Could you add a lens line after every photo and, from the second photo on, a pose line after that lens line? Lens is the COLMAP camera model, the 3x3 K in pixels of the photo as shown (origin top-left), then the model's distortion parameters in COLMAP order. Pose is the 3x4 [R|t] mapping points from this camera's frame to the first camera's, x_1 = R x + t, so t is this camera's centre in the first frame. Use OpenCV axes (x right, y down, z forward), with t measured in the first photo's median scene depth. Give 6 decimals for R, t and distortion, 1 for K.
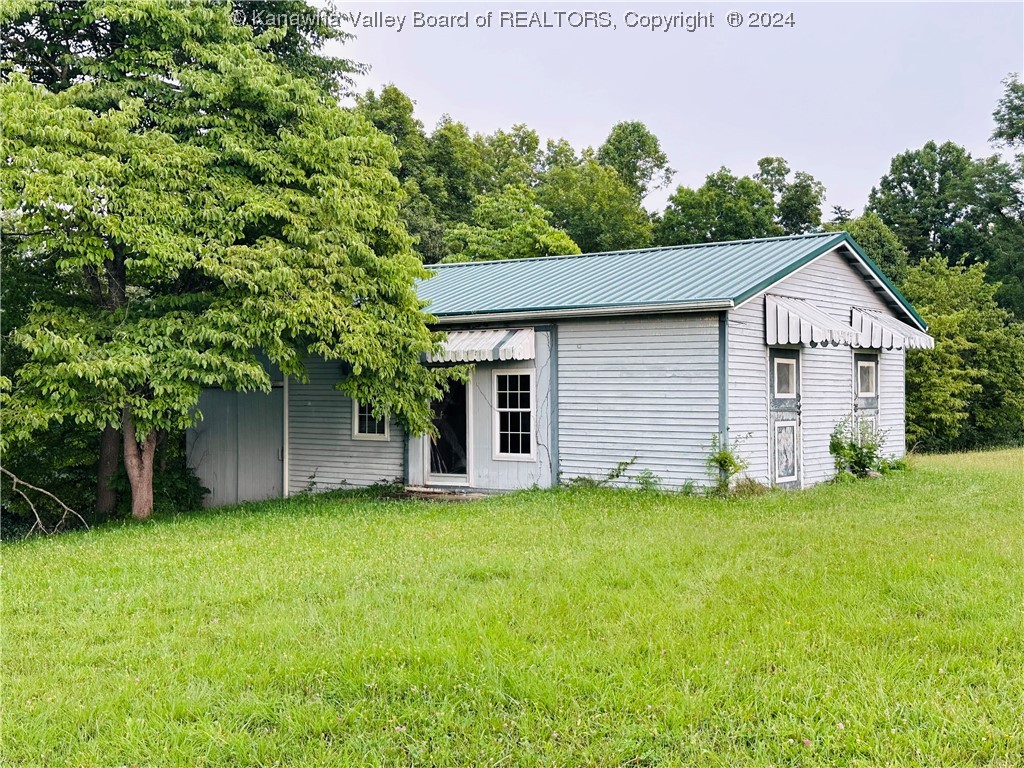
lens RADIAL K [[1253.3, 0, 511.8], [0, 1253.3, 385.0], [0, 0, 1]] dist [0.086333, 0.000000]
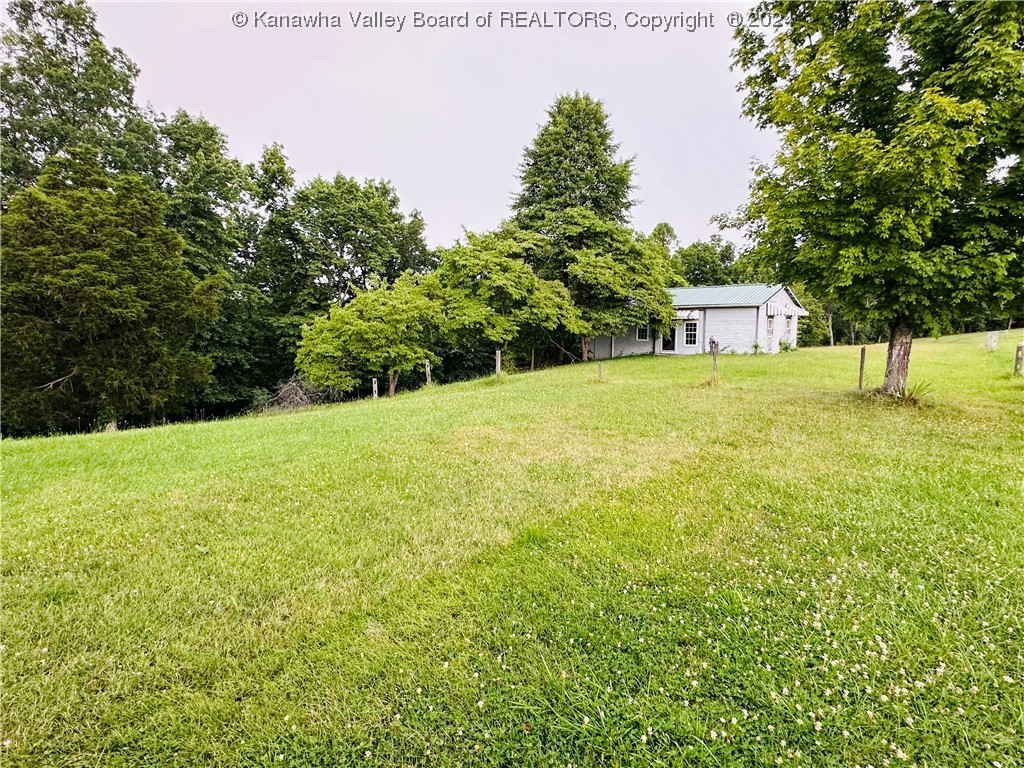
lens RADIAL K [[545.7, 0, 512.5], [0, 545.7, 382.7], [0, 0, 1]] dist [0.000203, 0.000066]
pose [[0.994834, 0.014535, -0.100469, -0.349010], [-0.003666, 0.994195, 0.107526, -0.003709], [0.101449, -0.106603, 0.989113, -0.629508]]
